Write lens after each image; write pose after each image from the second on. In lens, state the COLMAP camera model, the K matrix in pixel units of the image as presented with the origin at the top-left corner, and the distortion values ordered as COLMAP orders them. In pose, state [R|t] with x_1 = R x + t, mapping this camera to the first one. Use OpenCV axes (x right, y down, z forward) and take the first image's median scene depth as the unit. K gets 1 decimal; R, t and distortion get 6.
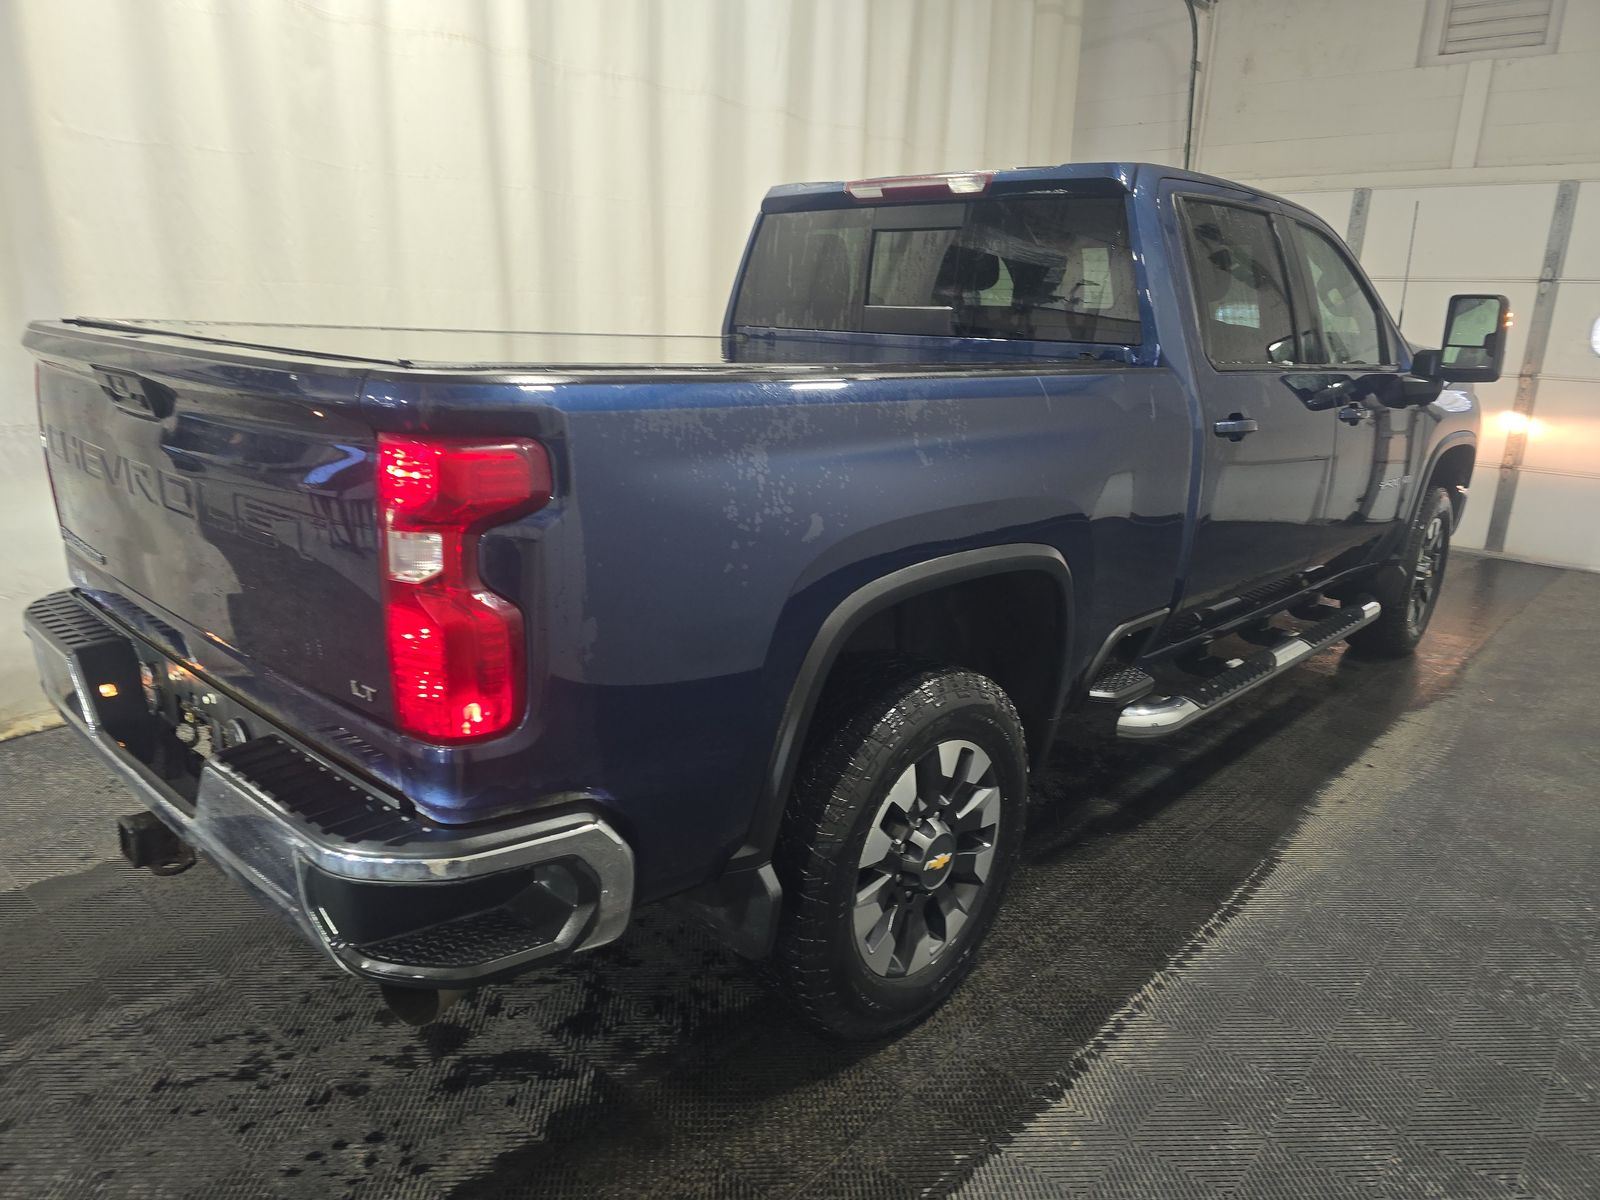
lens RADIAL K [[1066.6, 0, 807.6], [0, 1066.6, 602.4], [0, 0, 1]] dist [0.011750, -0.020646]
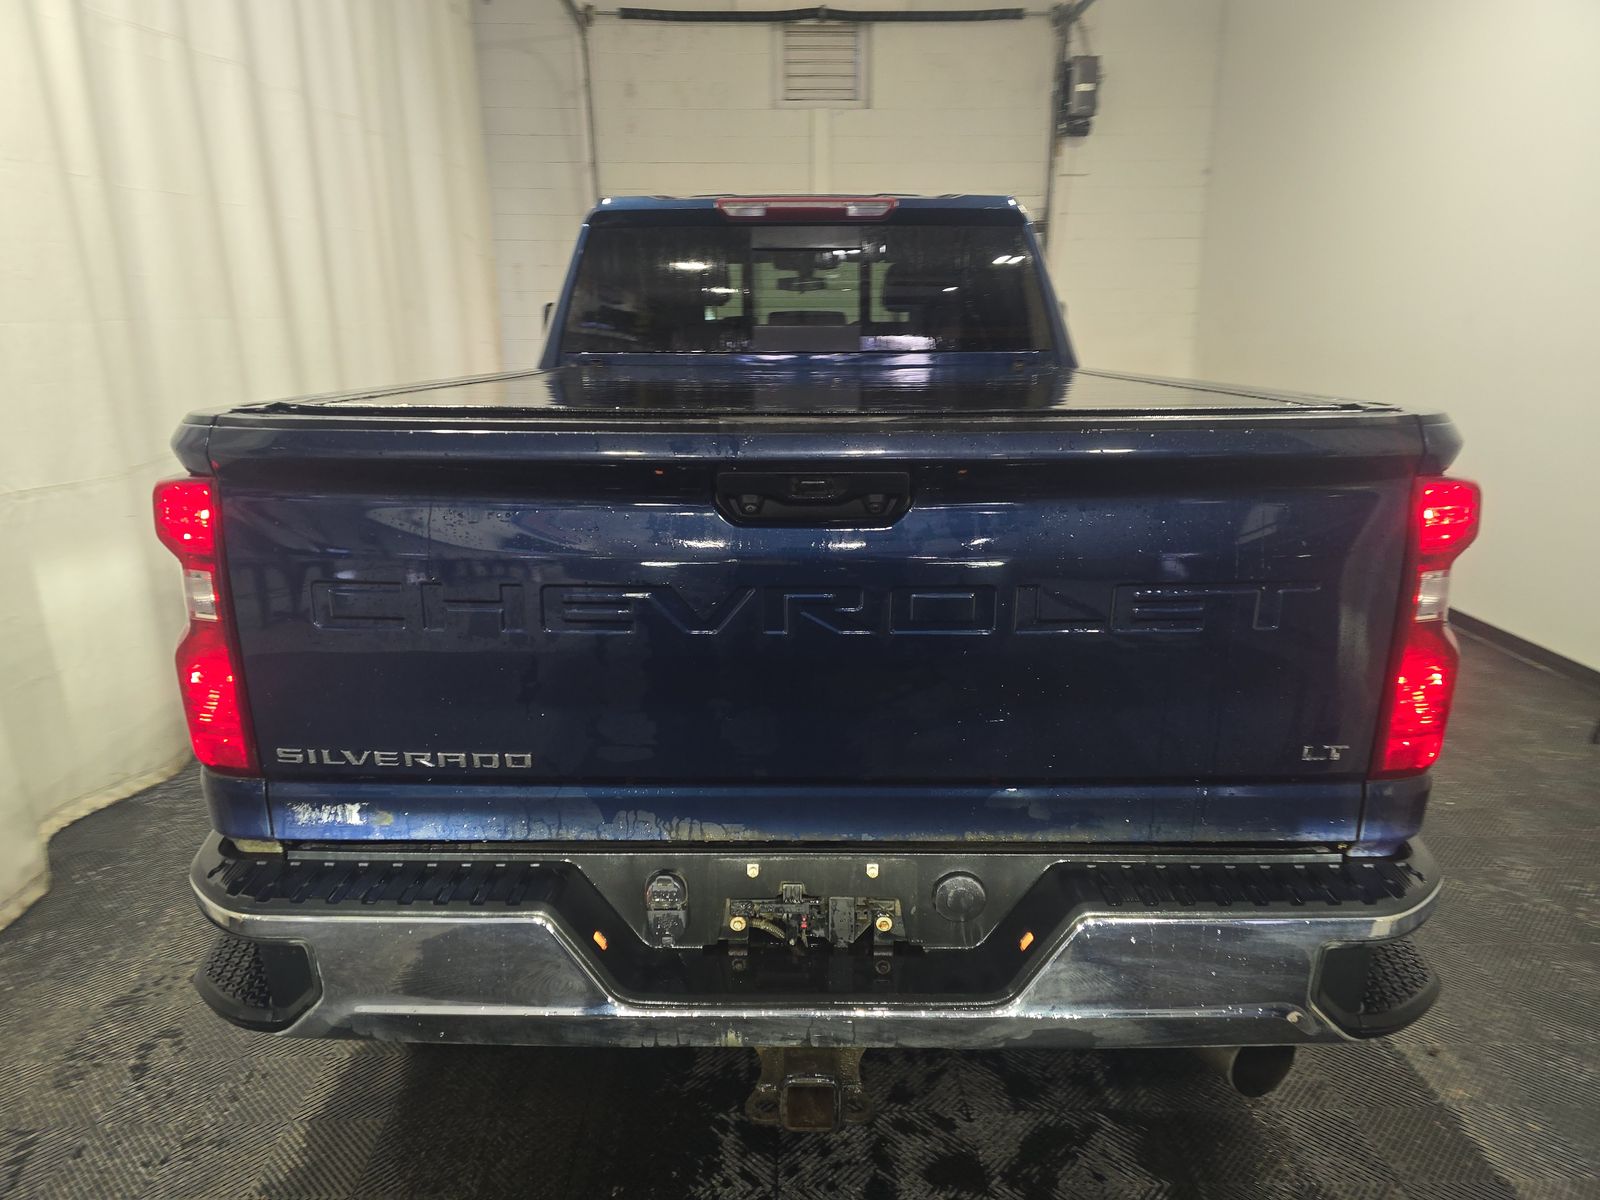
lens RADIAL K [[1066.6, 0, 803.3], [0, 1066.6, 605.1], [0, 0, 1]] dist [0.011750, -0.020646]
pose [[0.743905, -0.197441, 0.638453, -0.283322], [0.198311, 0.977547, 0.071239, -0.043191], [-0.638183, 0.073617, 0.766357, 0.116488]]
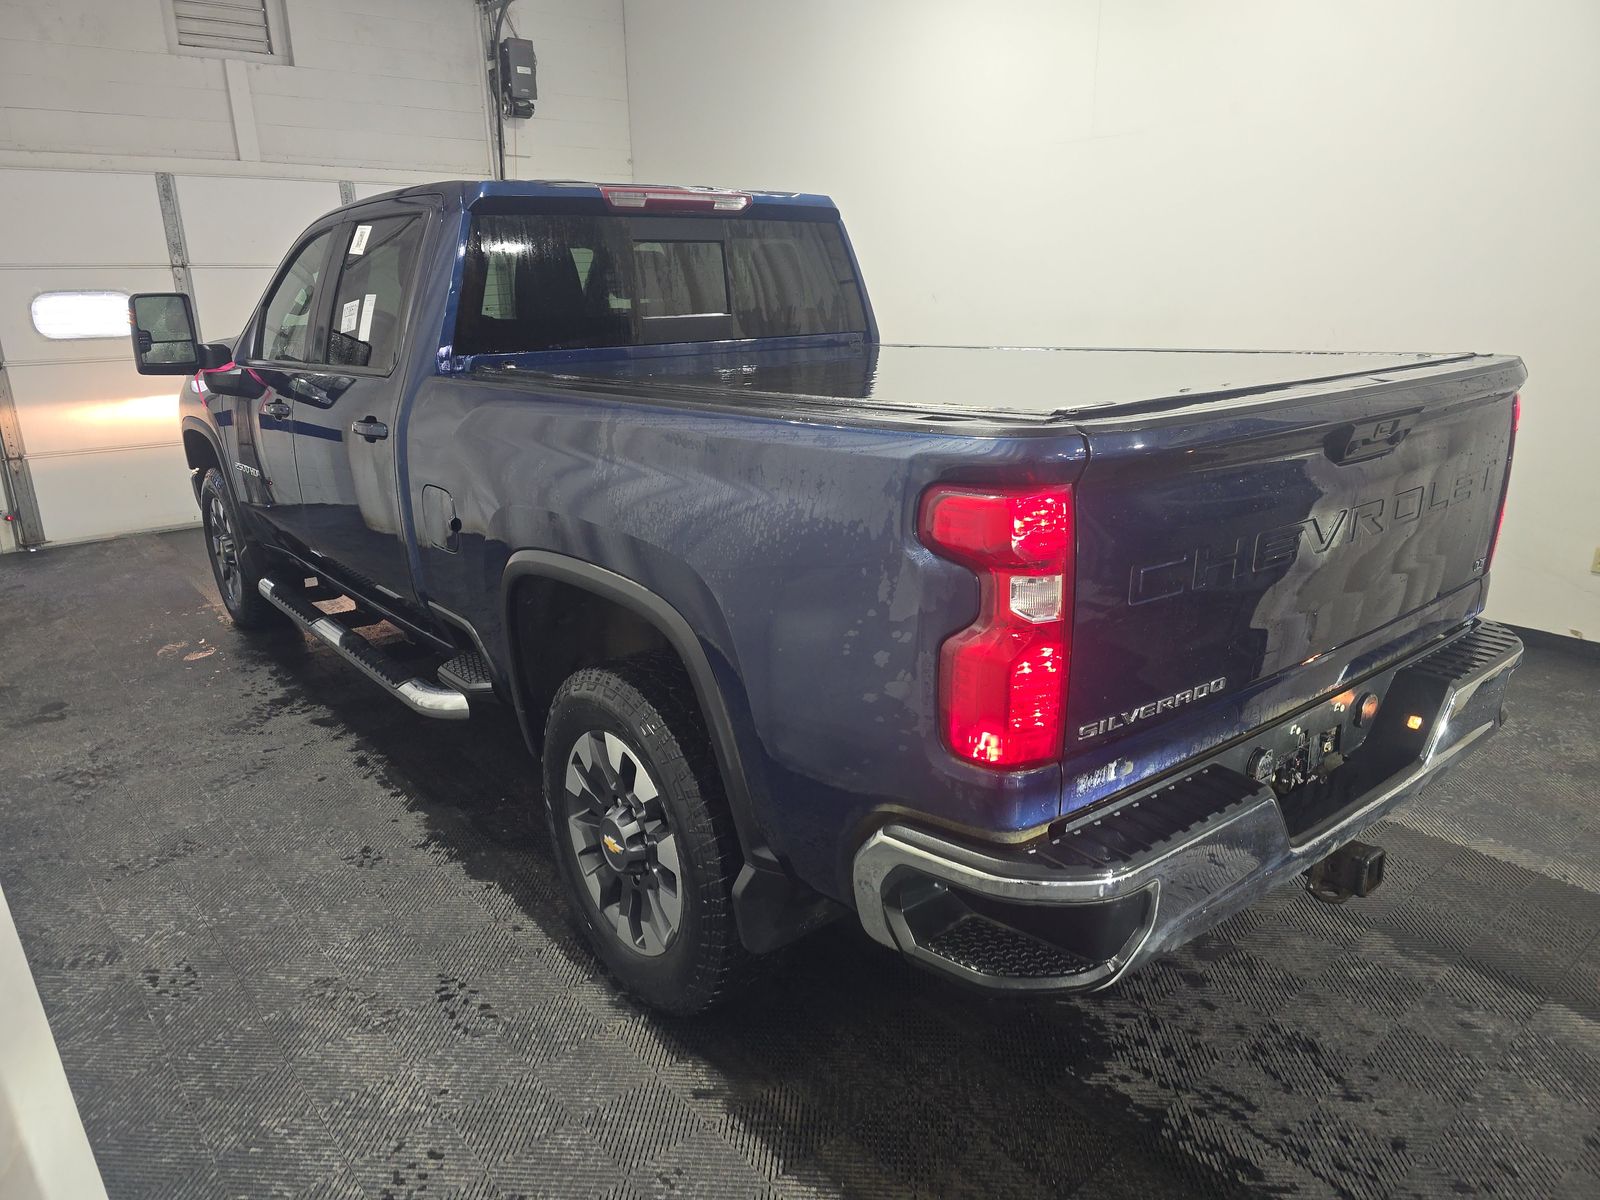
lens RADIAL K [[1066.6, 0, 815.7], [0, 1066.6, 594.6], [0, 0, 1]] dist [0.011750, -0.020646]
pose [[0.161271, -0.296935, 0.941181, -0.437807], [0.279387, 0.928388, 0.245026, -0.114947], [-0.946538, 0.223438, 0.232682, 0.328913]]
